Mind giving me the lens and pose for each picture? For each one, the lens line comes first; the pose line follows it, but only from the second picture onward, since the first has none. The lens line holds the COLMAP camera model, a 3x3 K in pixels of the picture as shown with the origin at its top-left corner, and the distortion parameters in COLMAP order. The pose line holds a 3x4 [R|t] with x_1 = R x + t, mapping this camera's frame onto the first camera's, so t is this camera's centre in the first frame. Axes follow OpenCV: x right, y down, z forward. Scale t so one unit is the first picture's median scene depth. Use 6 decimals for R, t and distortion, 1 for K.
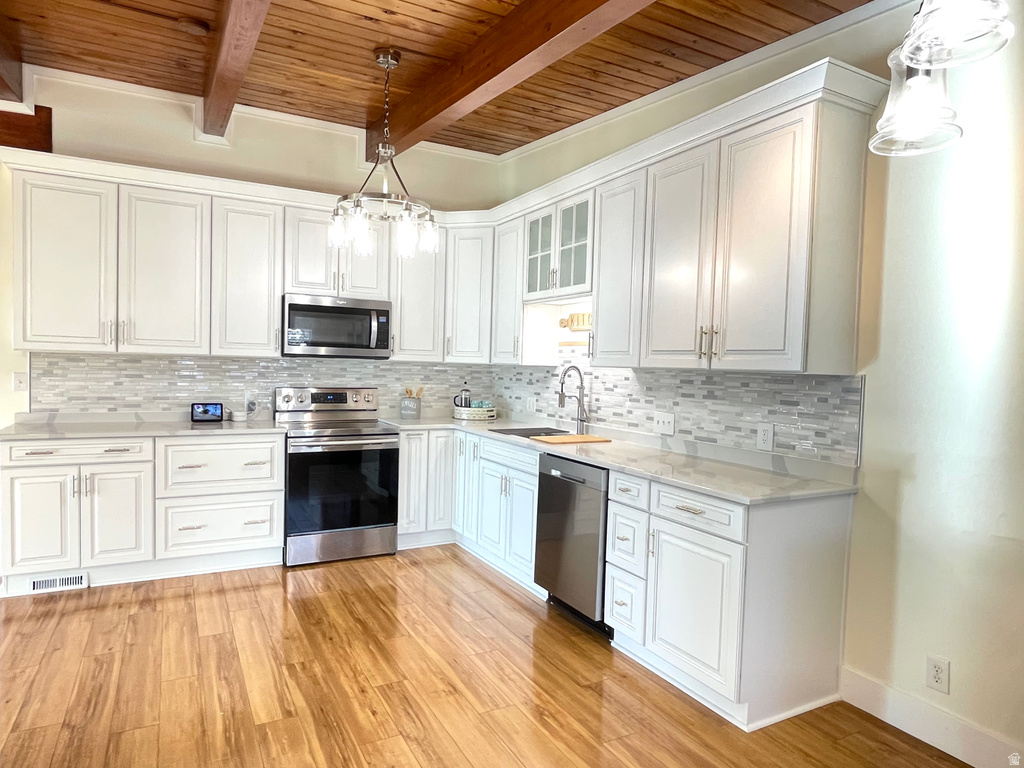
lens RADIAL K [[642.8, 0, 513.1], [0, 642.8, 388.6], [0, 0, 1]] dist [-0.001606, -0.001164]
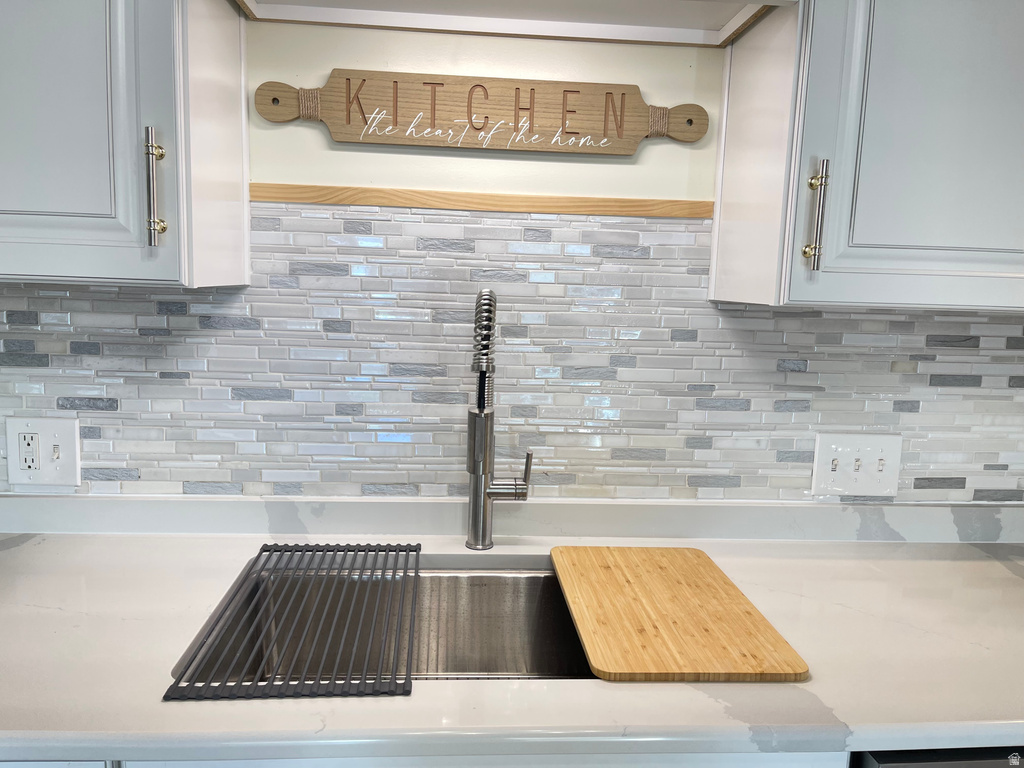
lens RADIAL K [[793.5, 0, 510.0], [0, 793.5, 387.3], [0, 0, 1]] dist [0.014046, 0.000081]
pose [[0.409298, -0.142206, 0.901251, -0.216305], [0.013819, 0.988632, 0.149718, -0.053106], [-0.912296, -0.048825, 0.406610, 1.025279]]
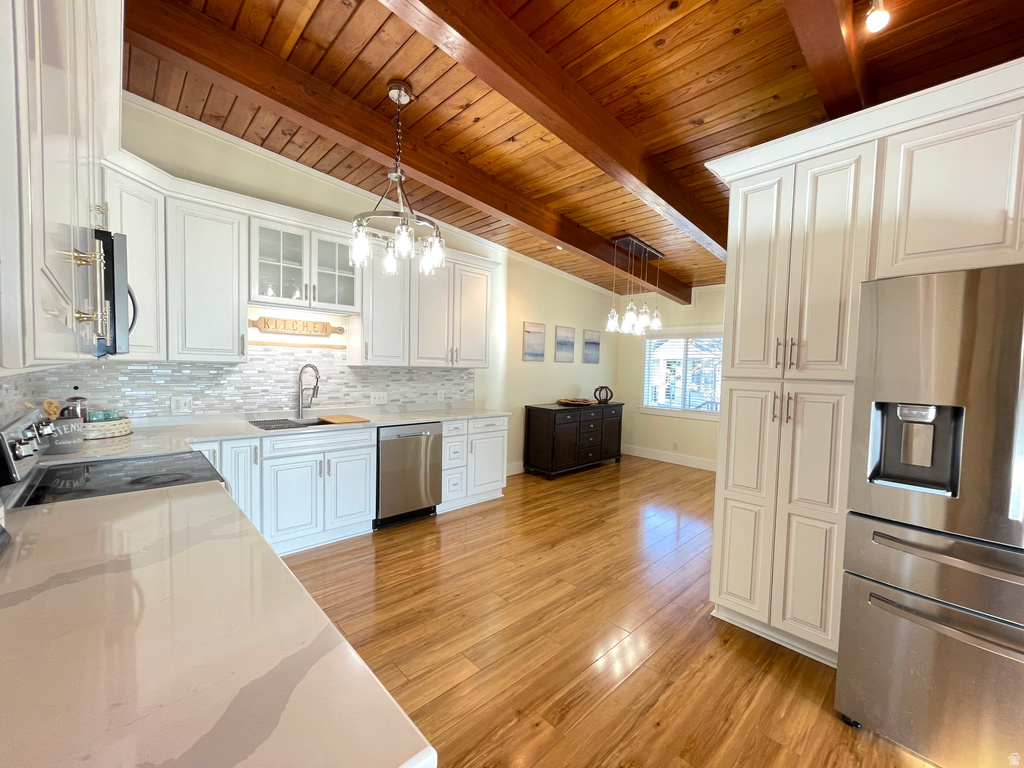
lens RADIAL K [[413.2, 0, 510.0], [0, 413.2, 387.5], [0, 0, 1]] dist [0.001069, 0.000414]
pose [[-0.258960, -0.083235, 0.962295, -0.923160], [0.004113, 0.996176, 0.087272, -0.068800], [-0.965879, 0.026558, -0.257627, 0.971710]]
